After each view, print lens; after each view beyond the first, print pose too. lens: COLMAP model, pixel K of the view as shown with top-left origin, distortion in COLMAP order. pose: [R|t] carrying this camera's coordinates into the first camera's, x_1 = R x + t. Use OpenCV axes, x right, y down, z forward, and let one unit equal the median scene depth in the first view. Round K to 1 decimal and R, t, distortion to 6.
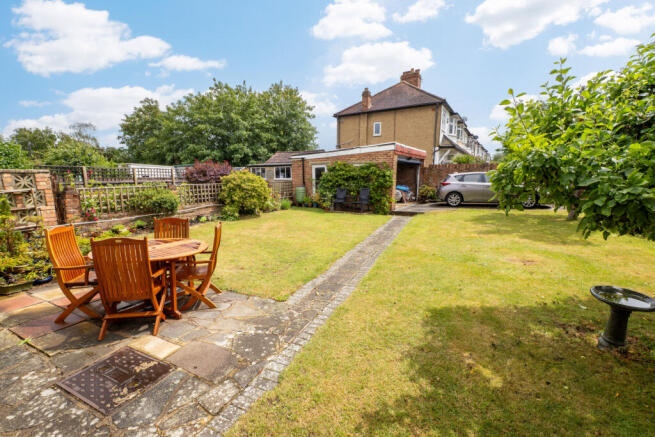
lens RADIAL K [[278.5, 0, 329.0], [0, 278.5, 217.3], [0, 0, 1]] dist [-0.005117, -0.003196]
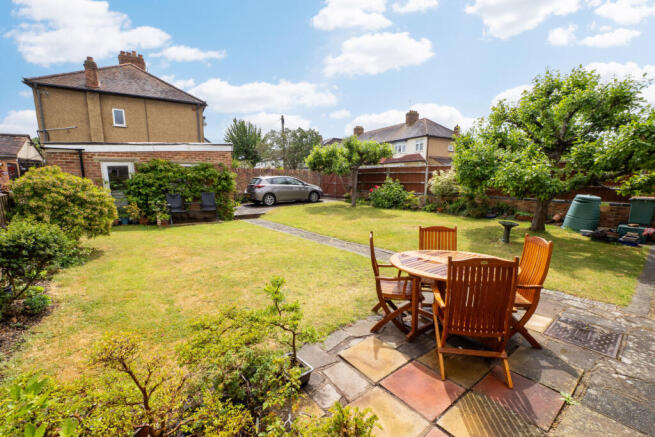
lens RADIAL K [[278.5, 0, 329.4], [0, 278.5, 220.4], [0, 0, 1]] dist [-0.005117, -0.003196]
pose [[0.453548, -0.127030, 0.882132, -0.410803], [0.130981, 0.988543, 0.075010, -0.031879], [-0.881554, 0.081522, 0.464990, 0.246304]]
